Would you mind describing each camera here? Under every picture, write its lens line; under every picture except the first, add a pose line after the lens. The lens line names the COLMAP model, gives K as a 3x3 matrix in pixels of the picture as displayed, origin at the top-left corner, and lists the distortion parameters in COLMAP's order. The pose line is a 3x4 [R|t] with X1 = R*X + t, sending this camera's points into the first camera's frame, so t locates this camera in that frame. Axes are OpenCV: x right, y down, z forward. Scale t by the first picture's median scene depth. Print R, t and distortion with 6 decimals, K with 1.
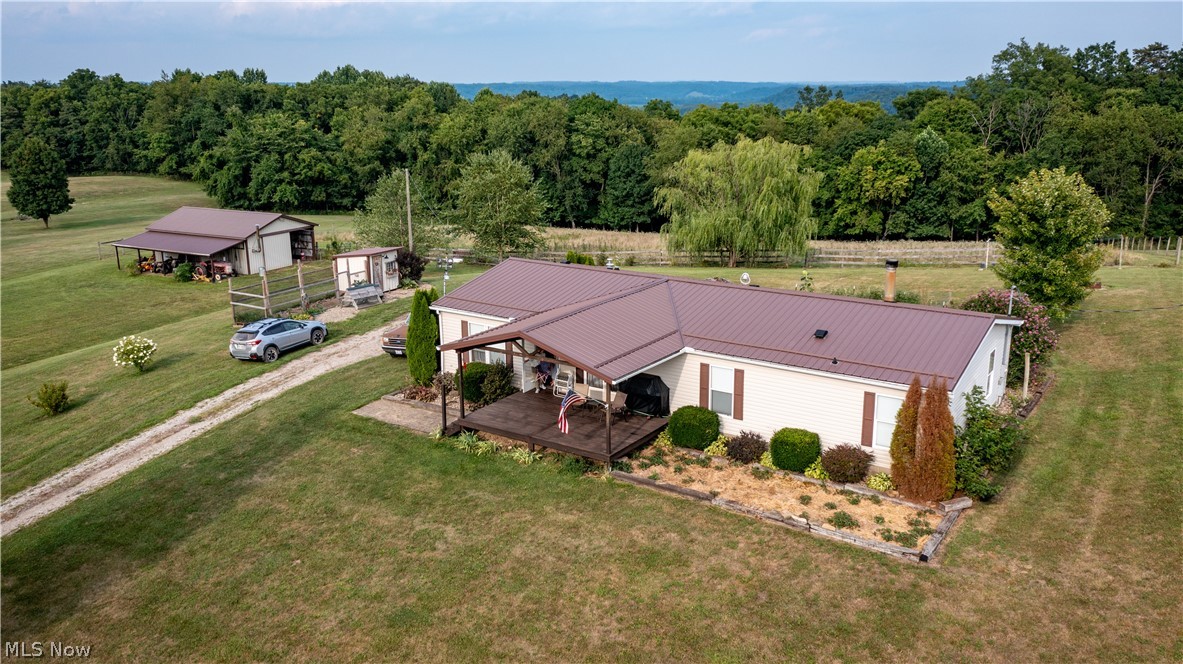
lens RADIAL K [[931.5, 0, 591.5], [0, 931.5, 332.0], [0, 0, 1]] dist [-0.015218, 0.006818]
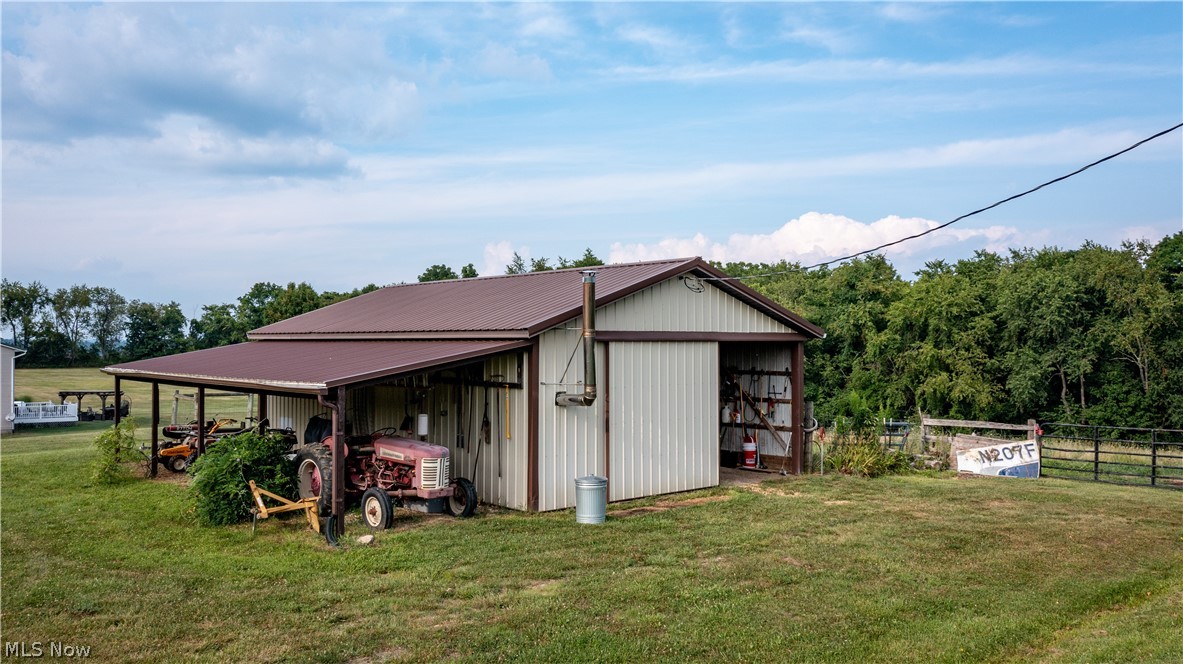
lens RADIAL K [[931.5, 0, 591.5], [0, 931.5, 332.0], [0, 0, 1]] dist [-0.015218, 0.006818]
pose [[0.932539, -0.000638, -0.361069, -0.135134], [-0.095830, 0.963697, -0.249206, -0.023920], [0.348120, 0.266996, 0.898624, 0.388780]]
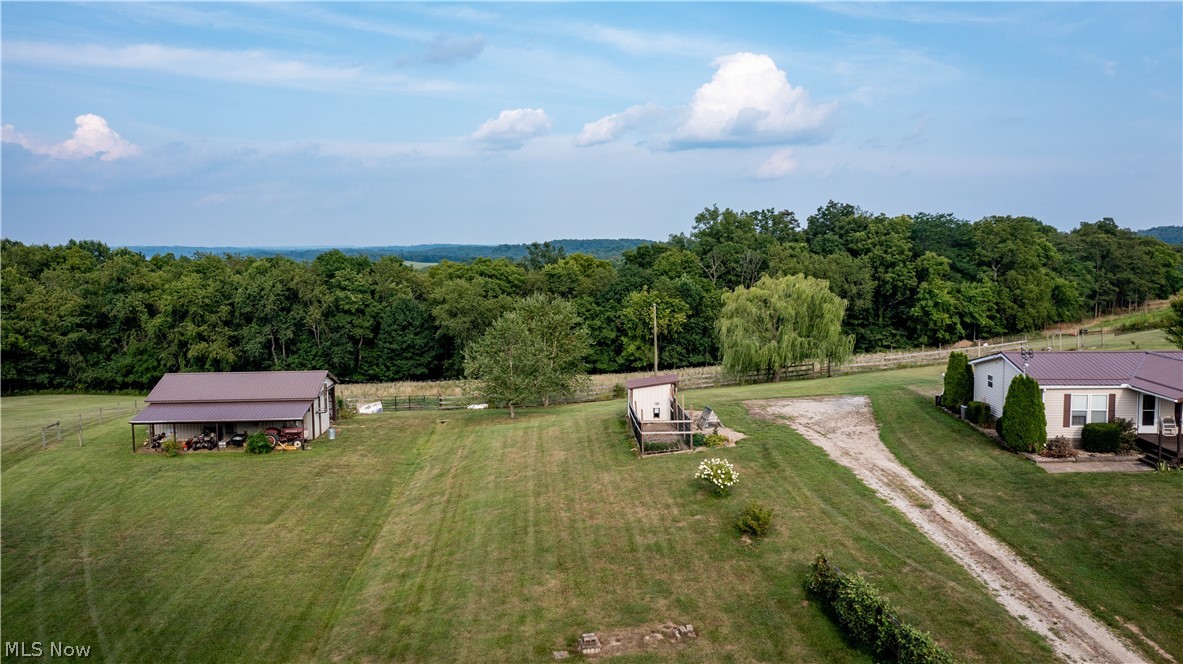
lens RADIAL K [[931.5, 0, 591.5], [0, 931.5, 332.0], [0, 0, 1]] dist [-0.015218, 0.006818]
pose [[0.847354, -0.050709, 0.528602, -0.293109], [0.140092, 0.981513, -0.130412, -0.004503], [-0.512217, 0.184558, 0.838792, 0.049020]]
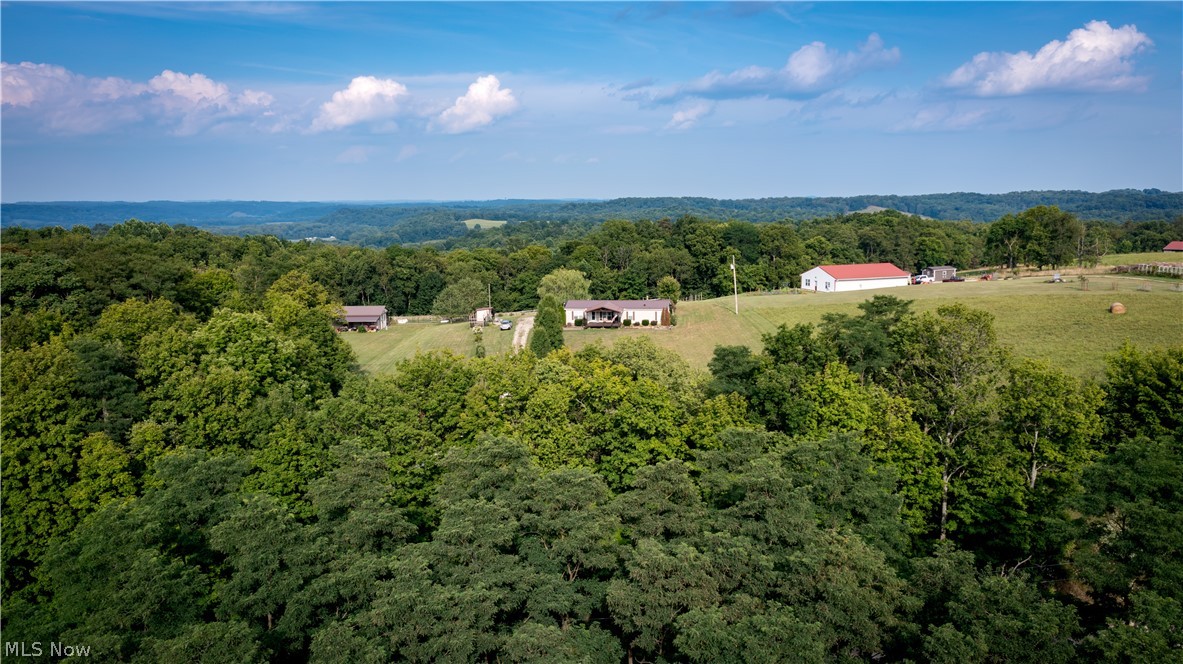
lens RADIAL K [[931.5, 0, 591.5], [0, 931.5, 332.0], [0, 0, 1]] dist [-0.015218, 0.006818]
pose [[0.887858, -0.065553, 0.455424, -0.487215], [0.120434, 0.988400, -0.092521, 0.119483], [-0.444076, 0.136994, 0.885454, -0.718907]]
